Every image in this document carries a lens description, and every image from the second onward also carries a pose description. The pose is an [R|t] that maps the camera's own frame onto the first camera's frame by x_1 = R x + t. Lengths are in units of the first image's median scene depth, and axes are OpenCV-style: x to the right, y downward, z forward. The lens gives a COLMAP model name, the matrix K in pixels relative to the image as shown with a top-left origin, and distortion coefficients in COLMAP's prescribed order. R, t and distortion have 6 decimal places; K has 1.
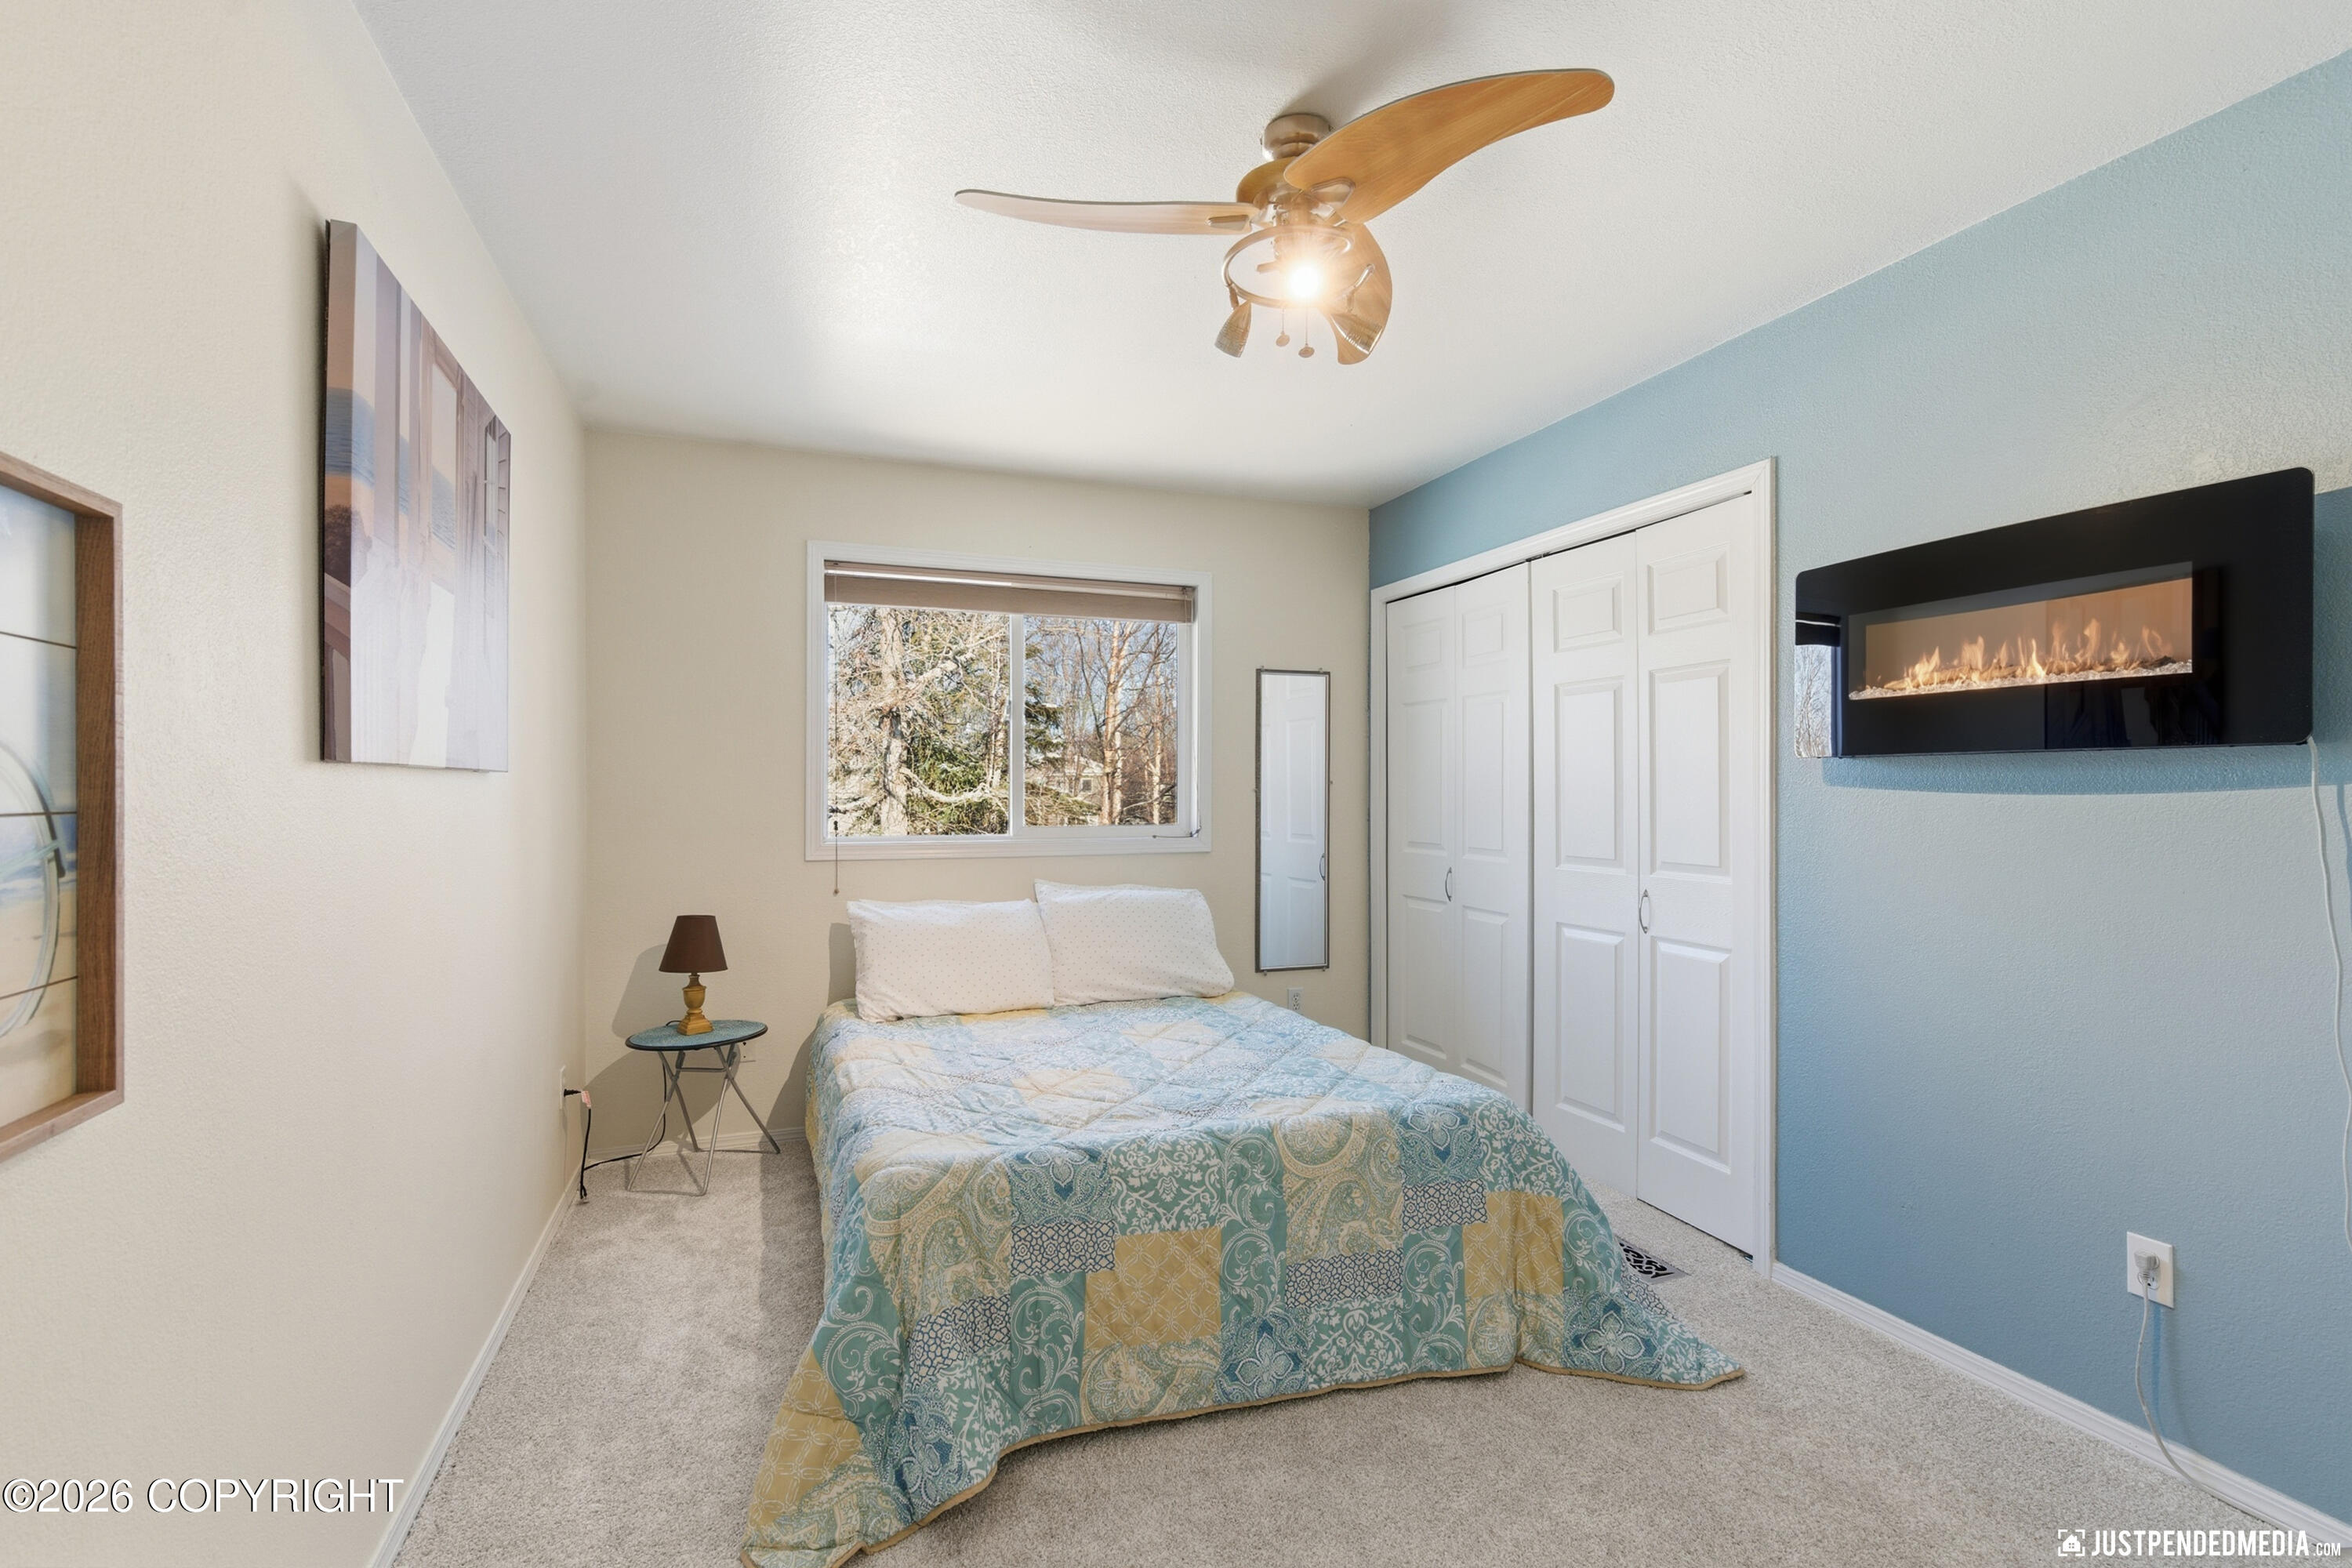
lens RADIAL K [[1063.4, 0, 1175.5], [0, 1063.4, 784.6], [0, 0, 1]] dist [0.010468, -0.003170]
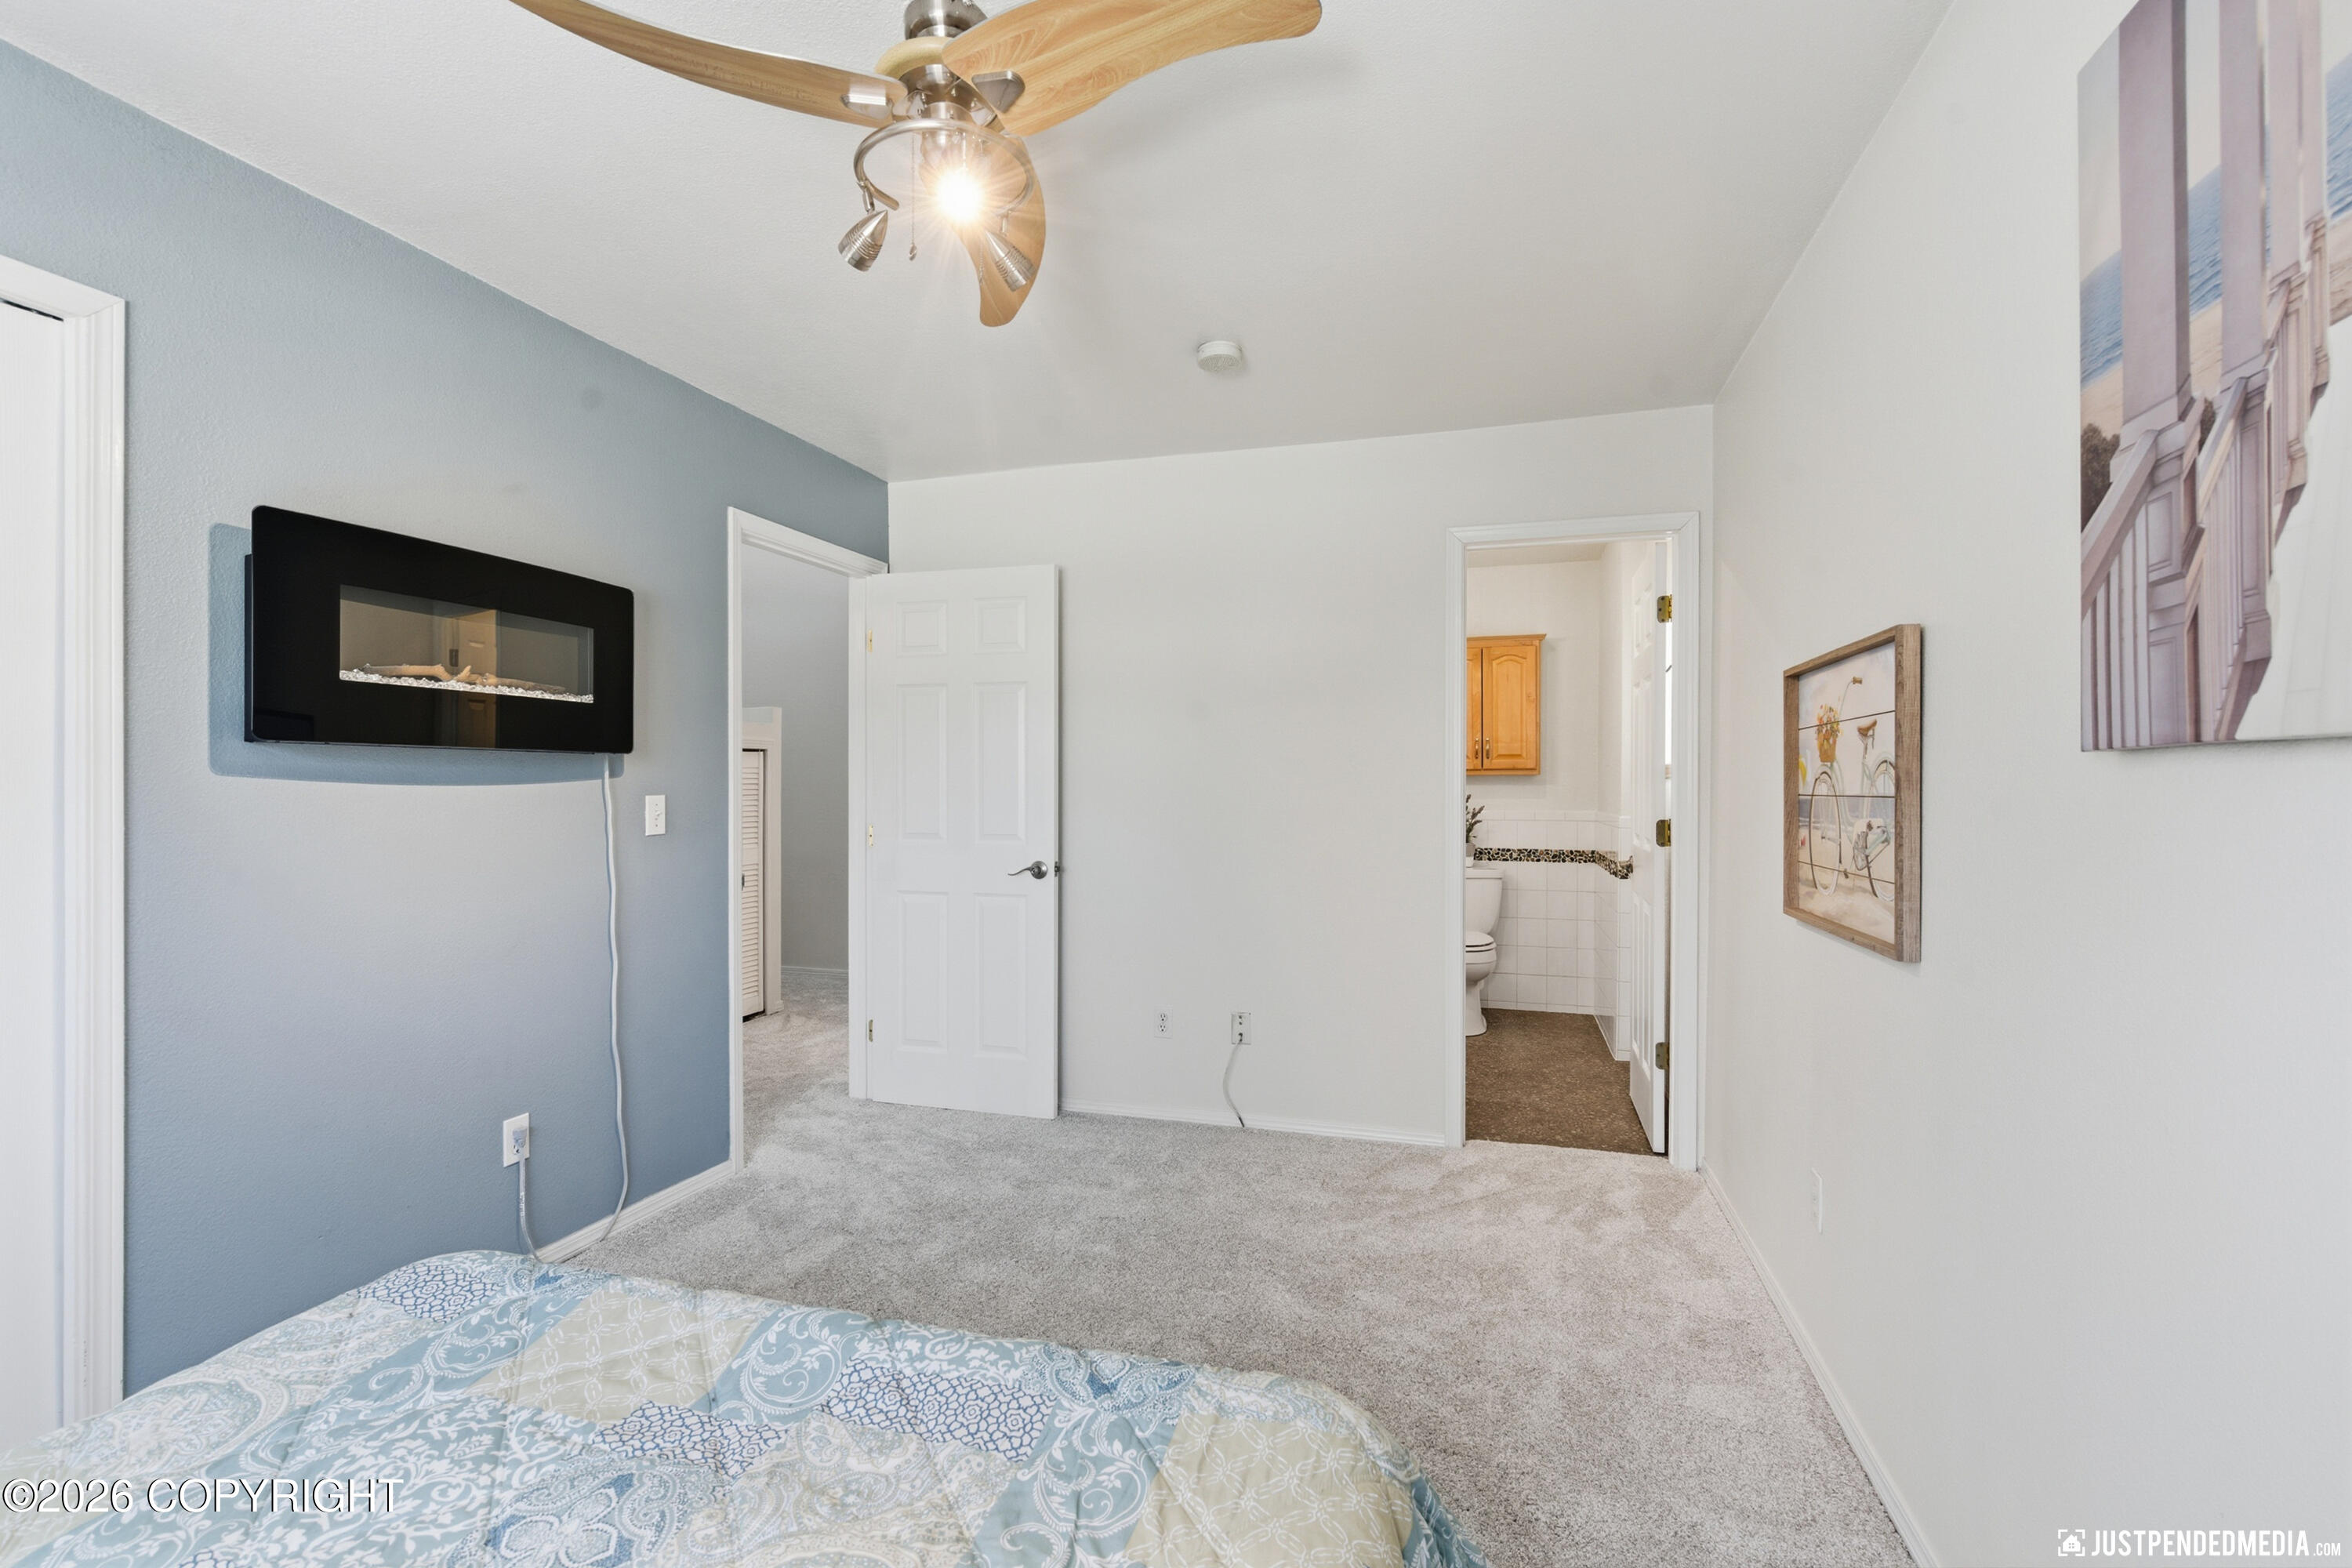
lens RADIAL K [[1063.4, 0, 1176.7], [0, 1063.4, 784.1], [0, 0, 1]] dist [0.010468, -0.003170]
pose [[-0.796681, 0.000300, 0.604400, -0.458544], [-0.003584, 0.999980, -0.005220, 0.010060], [-0.604390, -0.006325, -0.796664, 1.299196]]
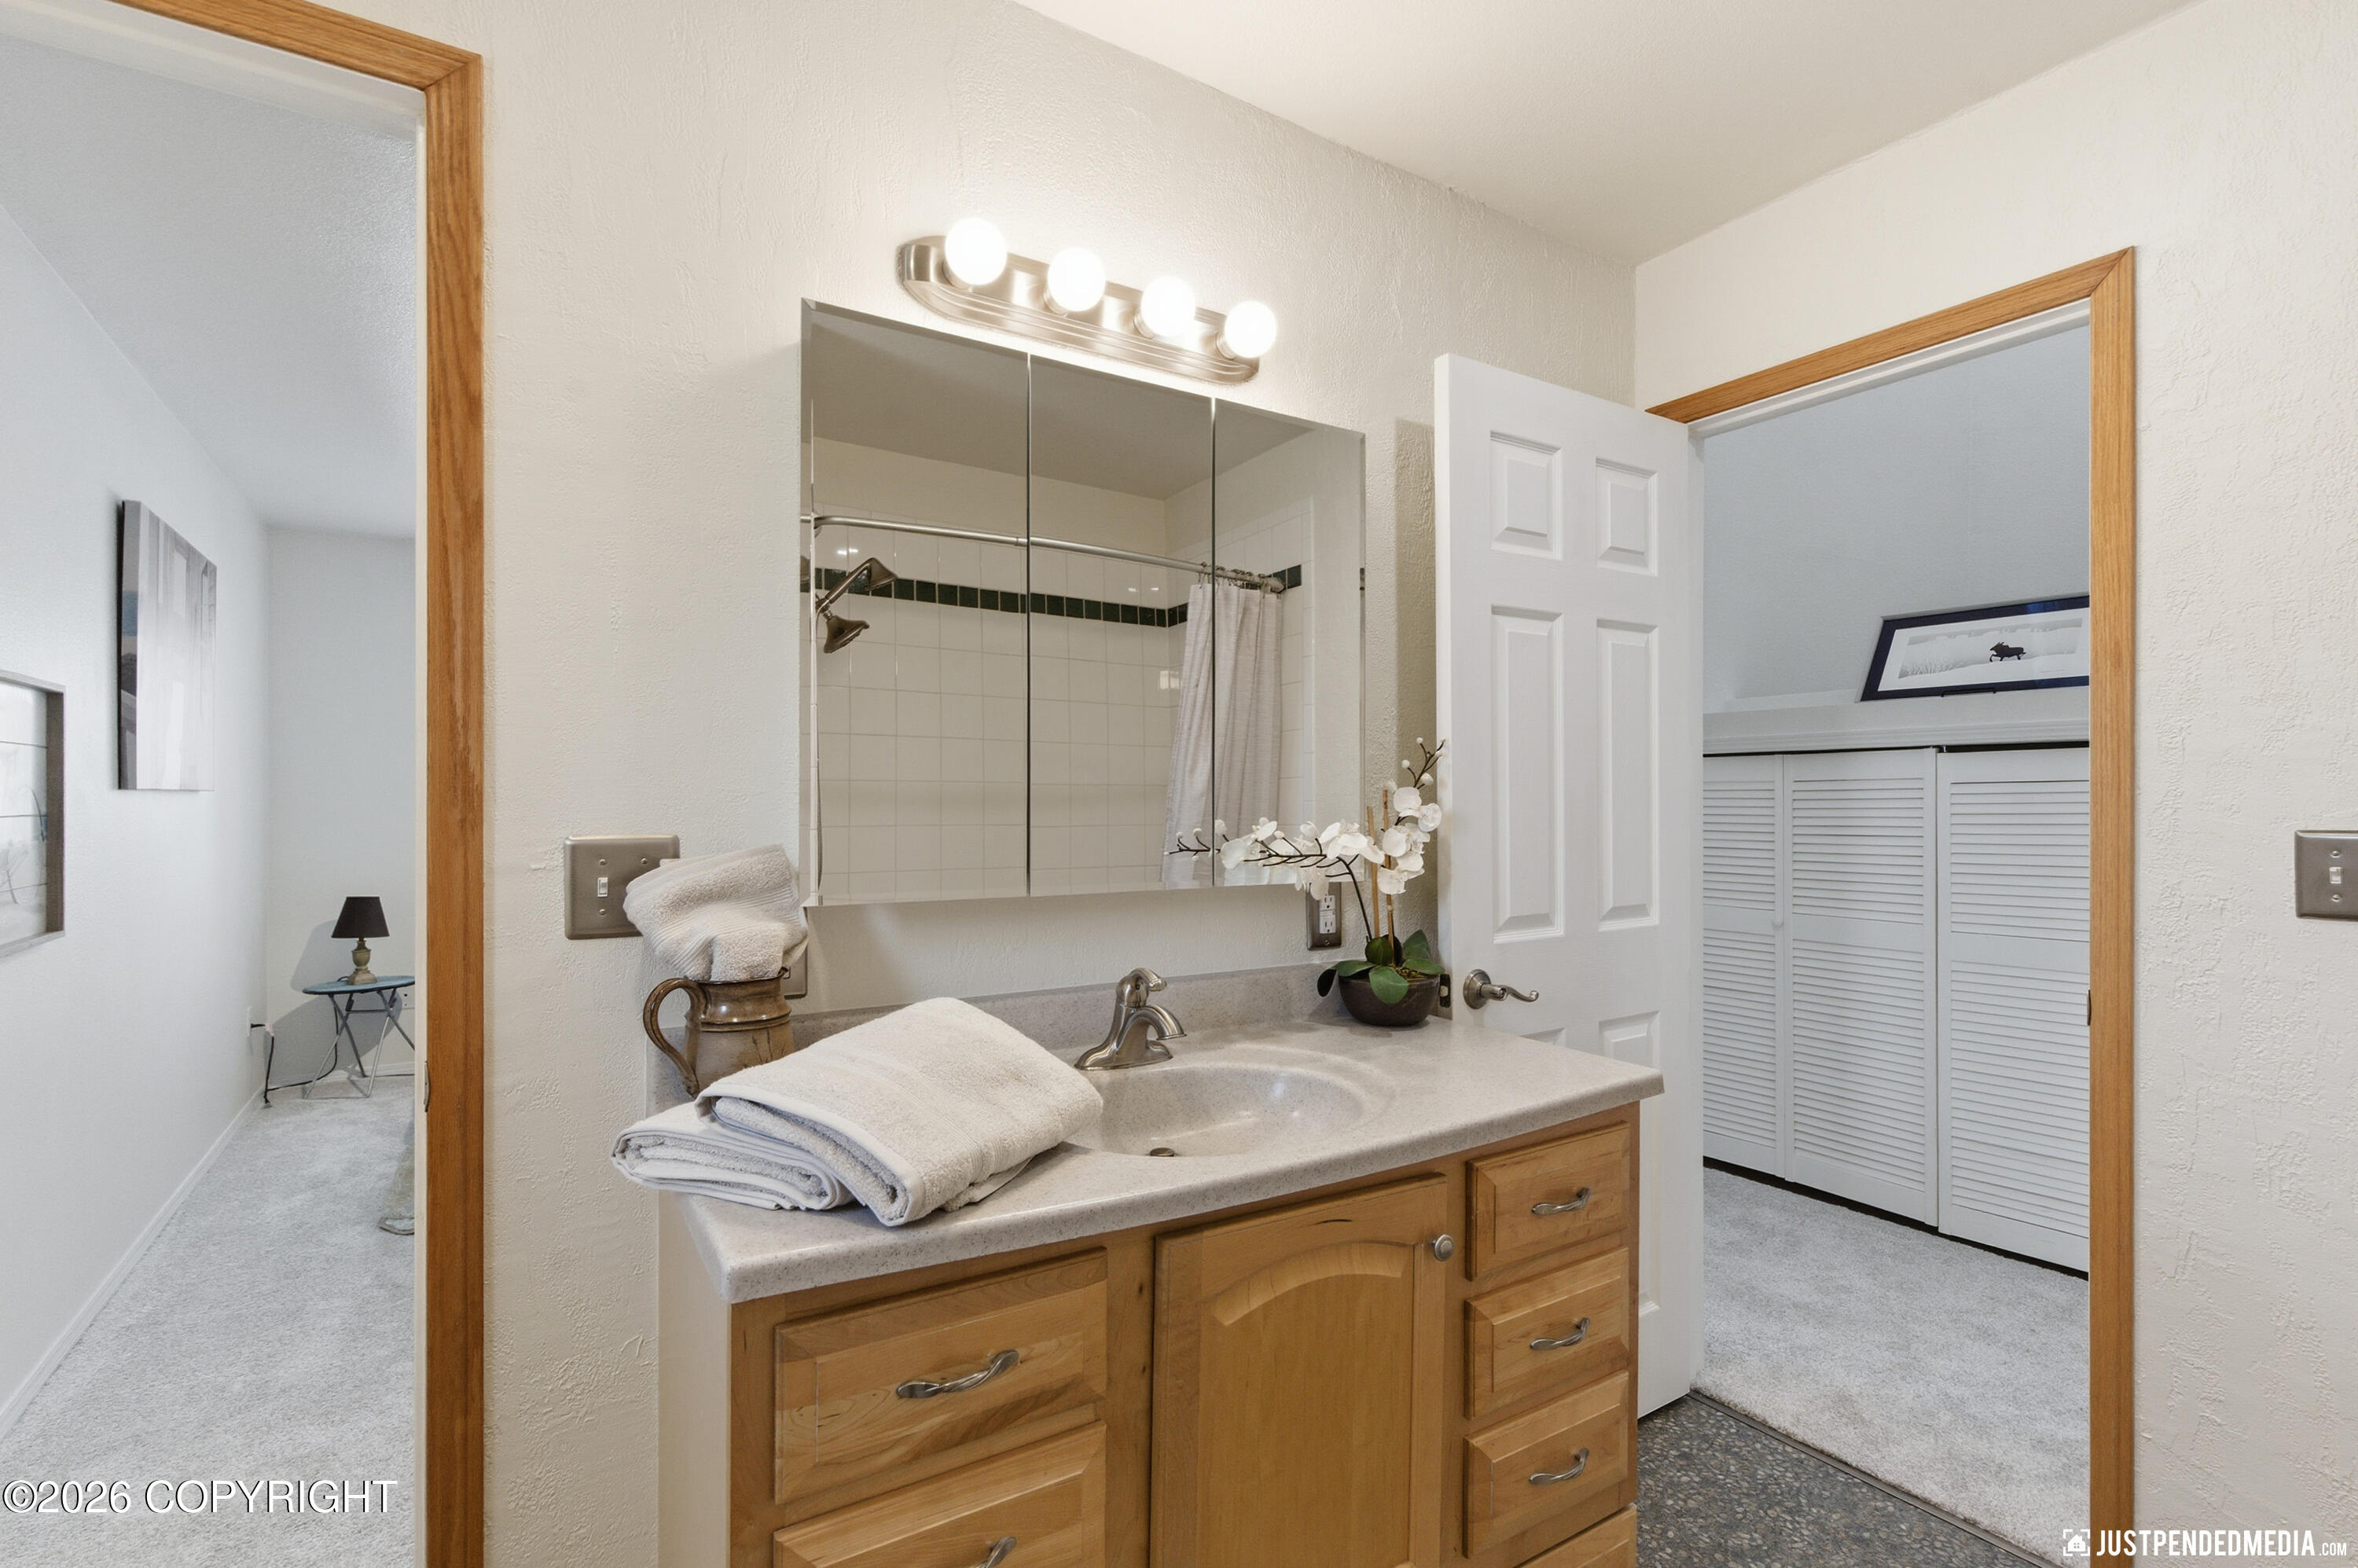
lens RADIAL K [[1066.1, 0, 1173.9], [0, 1066.1, 792.1], [0, 0, 1]] dist [0.010468, -0.003170]
pose [[0.978612, 0.002111, 0.205705, 0.392615], [-0.001620, 0.999995, -0.002554, -0.009531], [-0.205709, 0.002167, 0.978611, -0.768466]]
